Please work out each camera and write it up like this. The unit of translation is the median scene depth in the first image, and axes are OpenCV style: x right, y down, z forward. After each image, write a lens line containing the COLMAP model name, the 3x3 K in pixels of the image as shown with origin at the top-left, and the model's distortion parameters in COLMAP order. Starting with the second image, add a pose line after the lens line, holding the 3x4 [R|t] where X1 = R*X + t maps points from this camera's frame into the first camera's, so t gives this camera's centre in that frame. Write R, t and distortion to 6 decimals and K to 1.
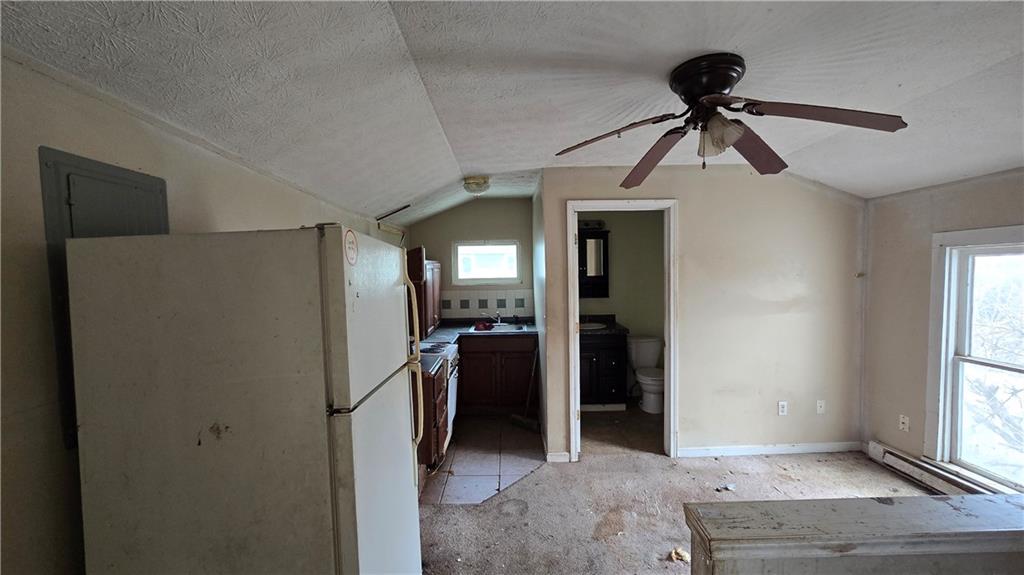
lens RADIAL K [[417.7, 0, 512.0], [0, 417.7, 282.8], [0, 0, 1]] dist [-0.000097, 0.000001]
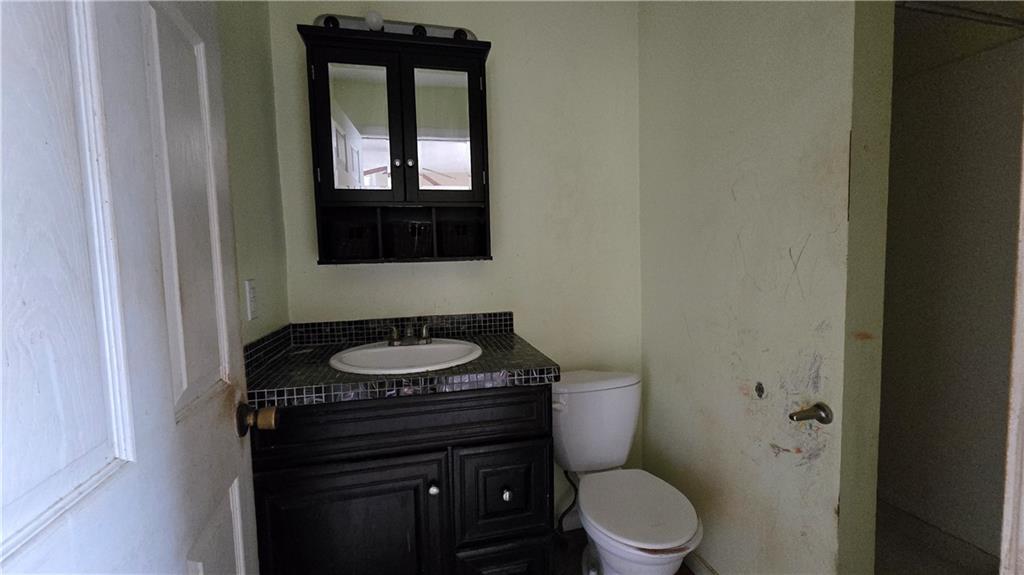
lens RADIAL K [[417.7, 0, 513.6], [0, 417.7, 288.1], [0, 0, 1]] dist [-0.000097, 0.000001]
pose [[0.976402, -0.022496, 0.214785, 0.180830], [0.021625, 0.999746, 0.006407, 0.055912], [-0.214874, -0.001611, 0.976640, 0.692601]]
